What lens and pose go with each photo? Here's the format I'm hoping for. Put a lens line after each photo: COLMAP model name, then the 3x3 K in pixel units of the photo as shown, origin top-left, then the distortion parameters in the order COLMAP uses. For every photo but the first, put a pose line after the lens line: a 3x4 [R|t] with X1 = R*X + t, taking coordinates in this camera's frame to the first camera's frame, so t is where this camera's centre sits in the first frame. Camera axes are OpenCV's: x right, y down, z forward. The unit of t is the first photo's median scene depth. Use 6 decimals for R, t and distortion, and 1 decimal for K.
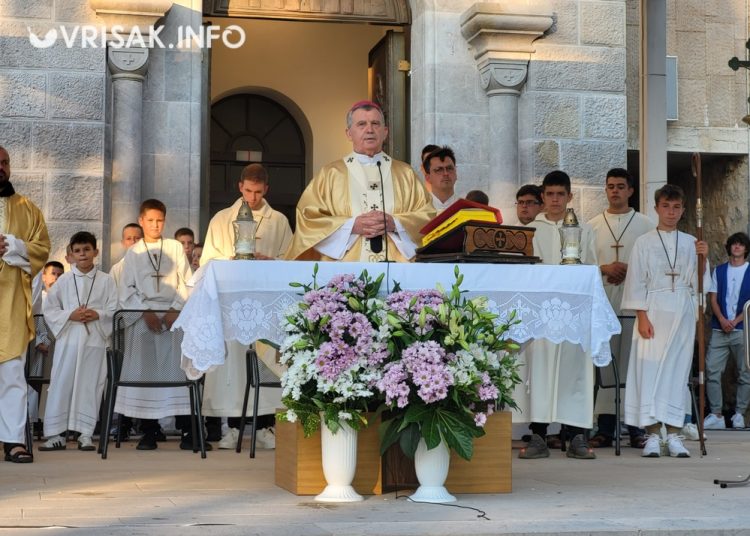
lens RADIAL K [[1674.1, 0, 325.5], [0, 1674.1, 268.1], [0, 0, 1]] dist [0.016482, 0.040831]
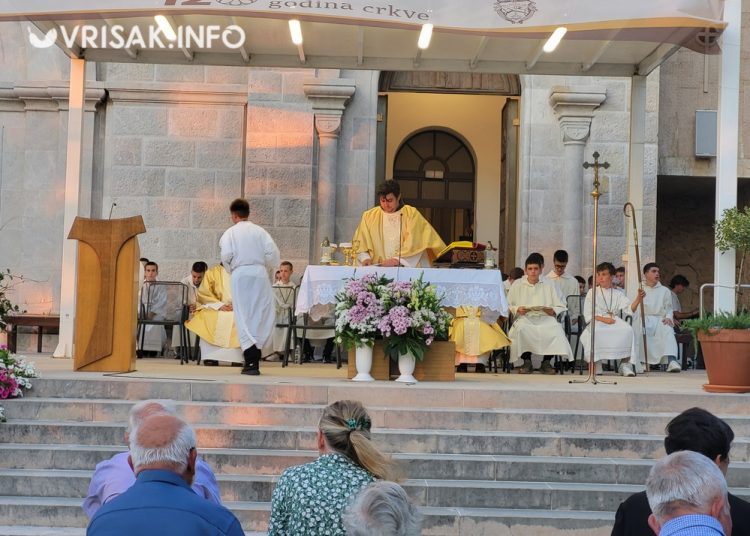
lens RADIAL K [[1674.1, 0, 325.5], [0, 1674.1, 268.1], [0, 0, 1]] dist [0.016482, 0.040831]
pose [[0.980553, 0.013560, -0.195786, 0.379428], [-0.008975, 0.999665, 0.024285, -0.055062], [0.196049, -0.022056, 0.980346, -1.098494]]
